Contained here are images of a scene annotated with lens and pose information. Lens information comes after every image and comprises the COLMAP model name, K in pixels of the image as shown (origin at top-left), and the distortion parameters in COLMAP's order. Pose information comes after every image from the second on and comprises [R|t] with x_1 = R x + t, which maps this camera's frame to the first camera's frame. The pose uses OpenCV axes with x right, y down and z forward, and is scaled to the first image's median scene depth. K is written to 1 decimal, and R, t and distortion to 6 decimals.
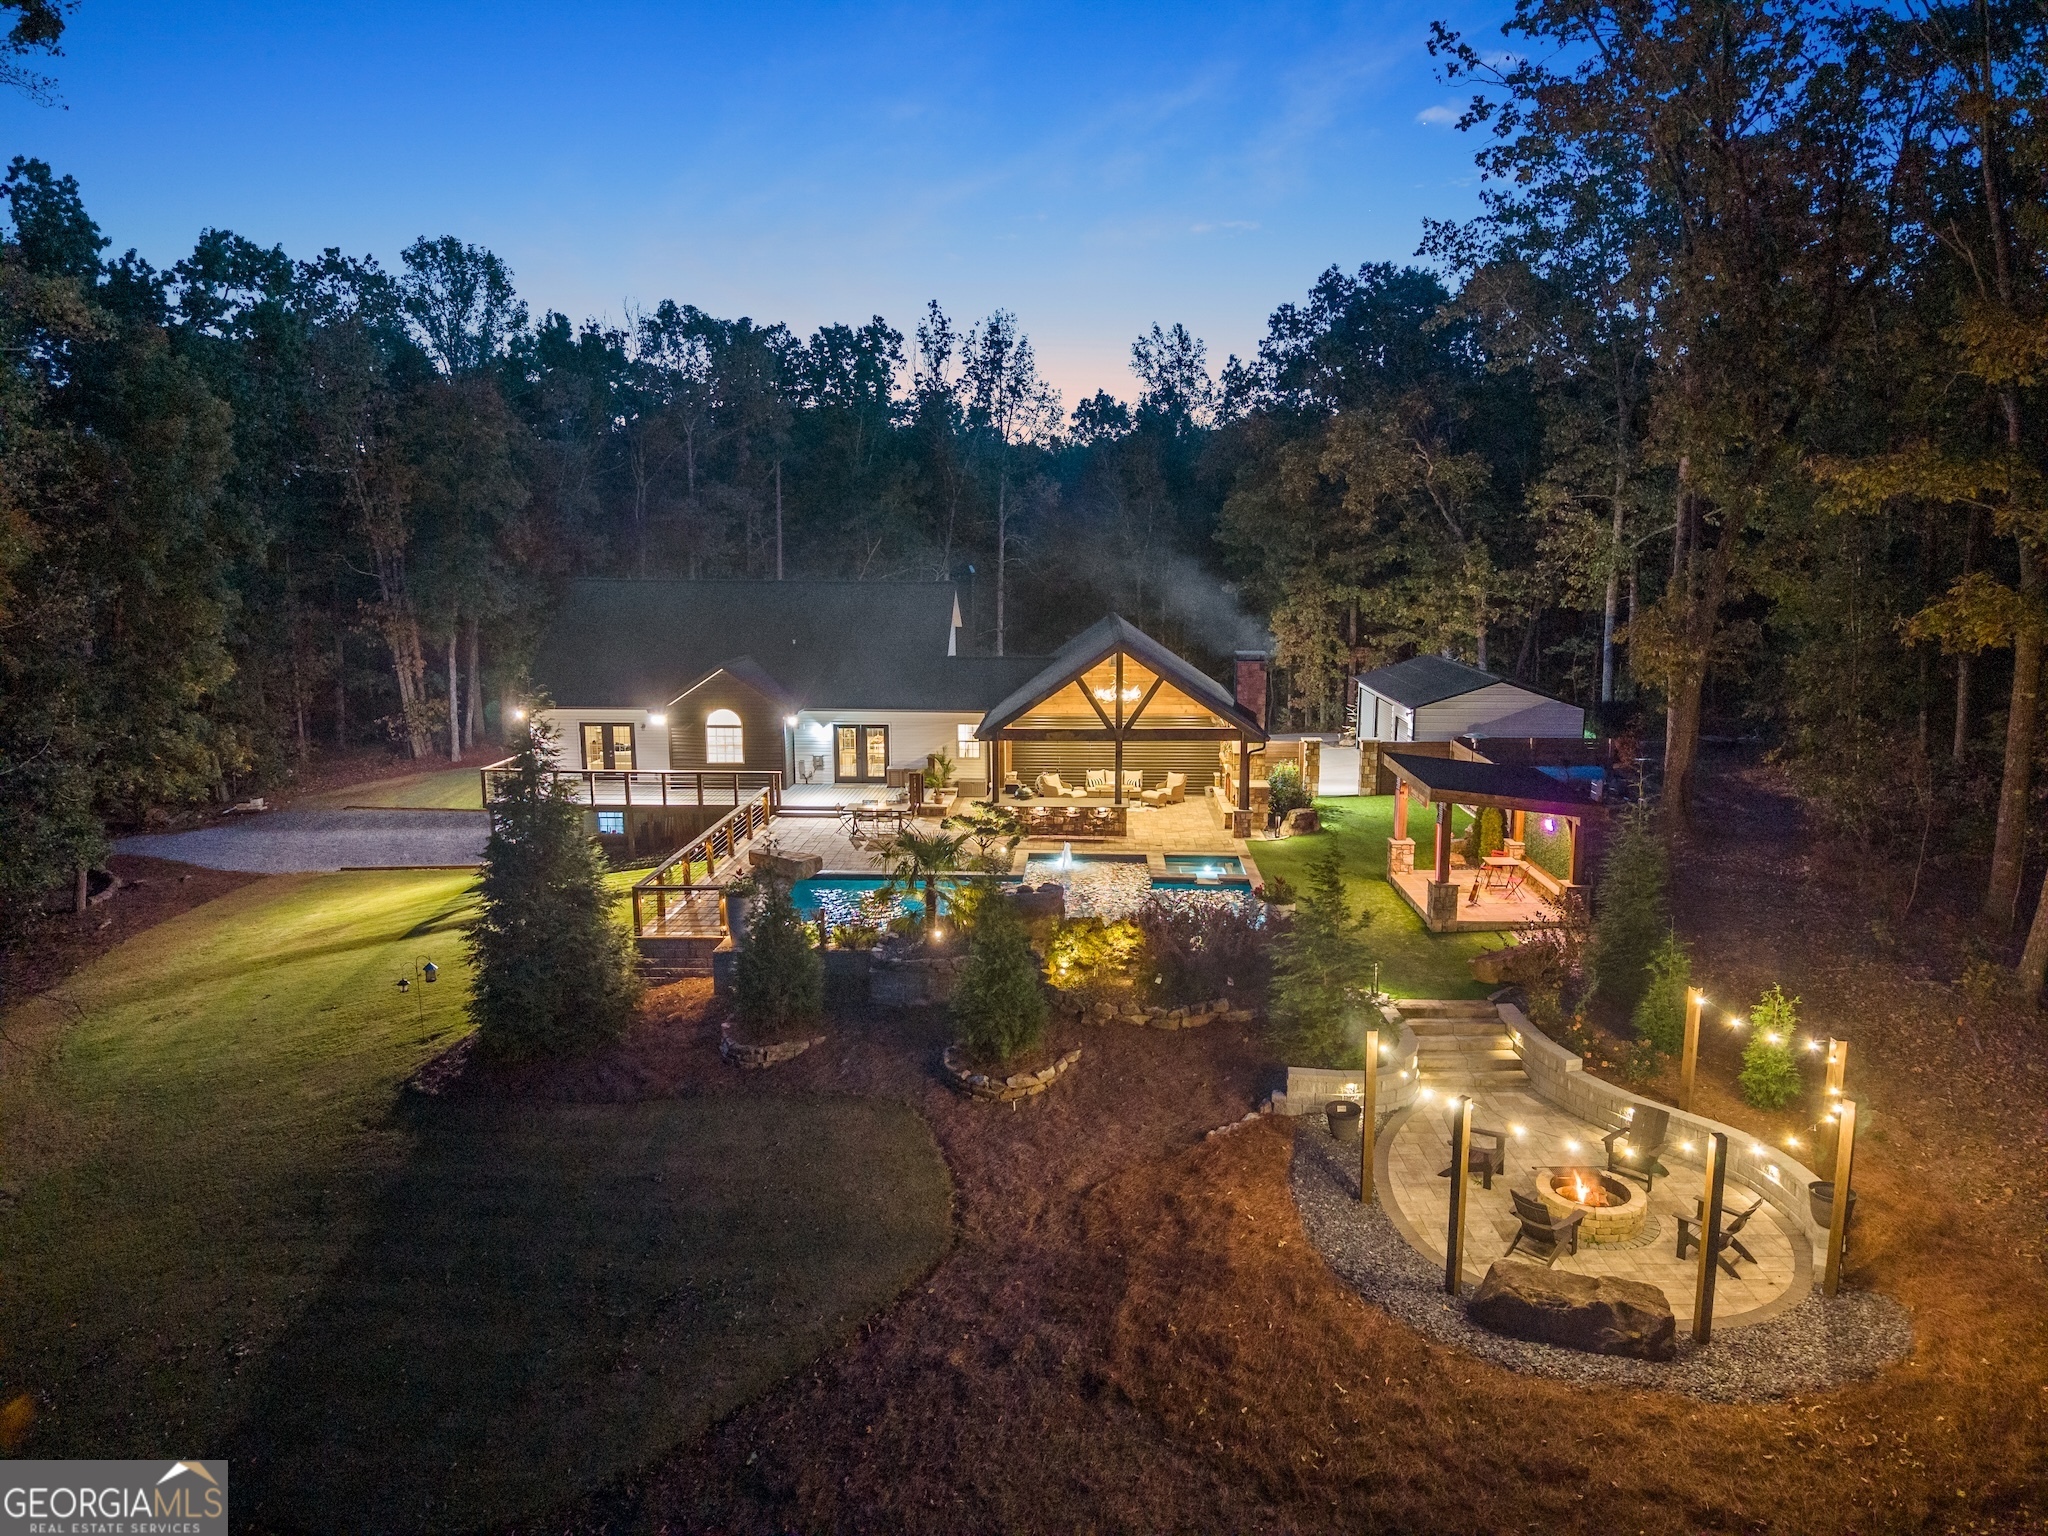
lens RADIAL K [[1362.3, 0, 1017.9], [0, 1362.3, 756.4], [0, 0, 1]] dist [0.040785, -0.044909]
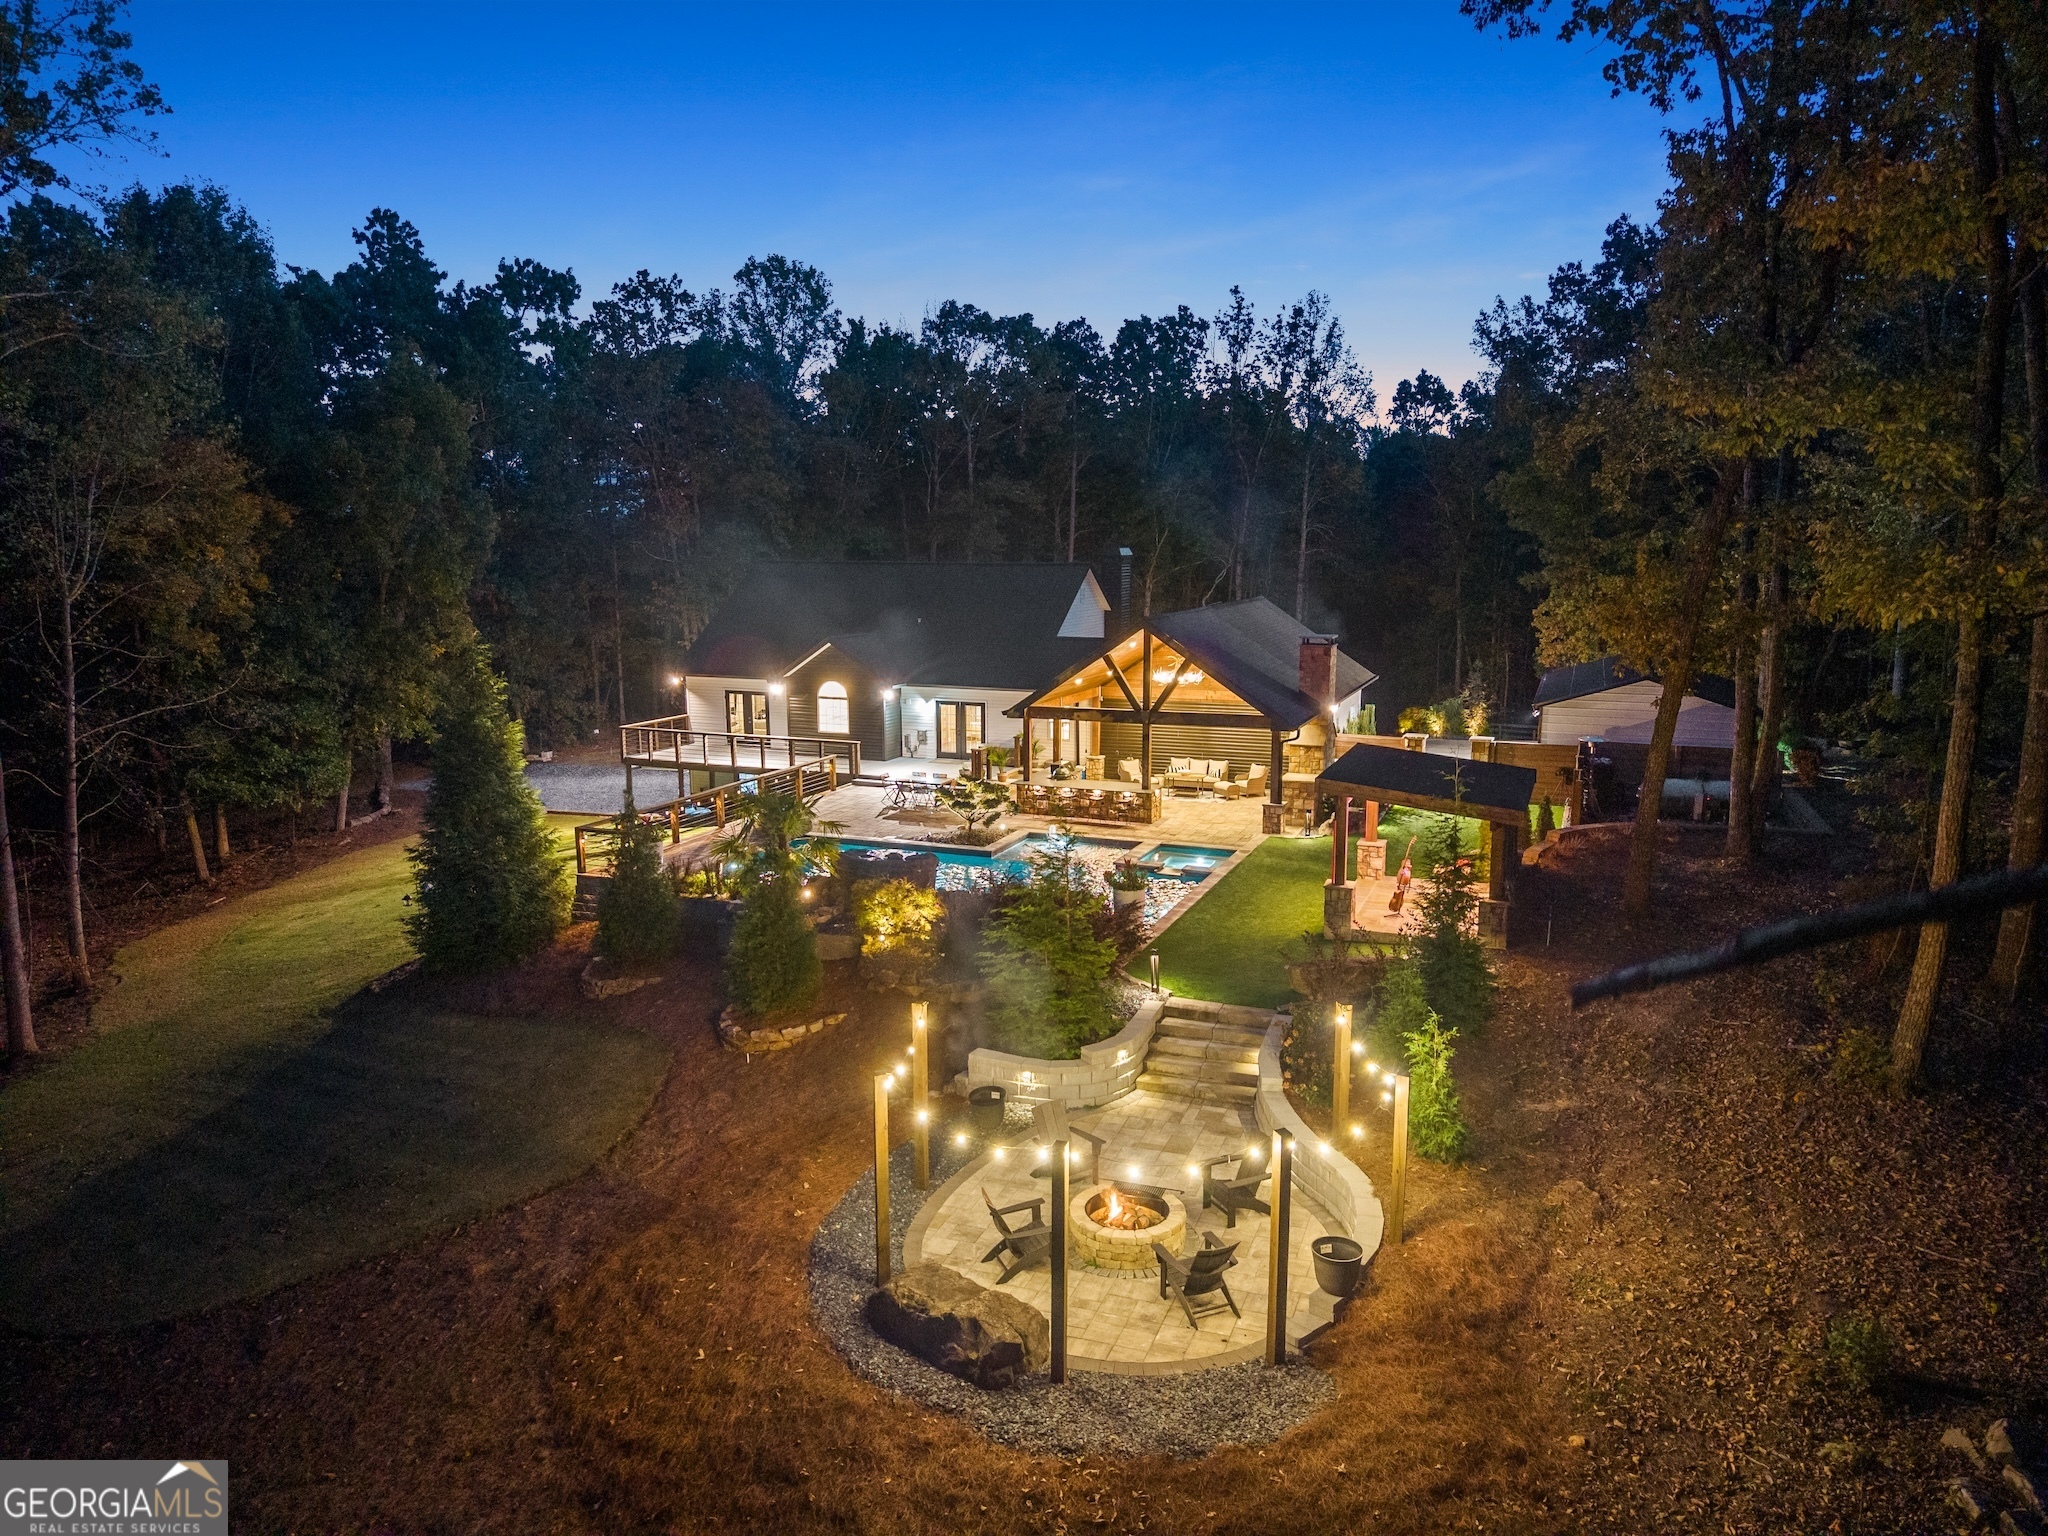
lens RADIAL K [[1362.3, 0, 1031.4], [0, 1362.3, 756.4], [0, 0, 1]] dist [0.040785, -0.044909]
pose [[0.942755, 0.051091, -0.329548, 0.270679], [-0.052062, 0.998627, 0.005884, 0.008776], [0.329396, 0.011609, 0.944120, 0.059345]]
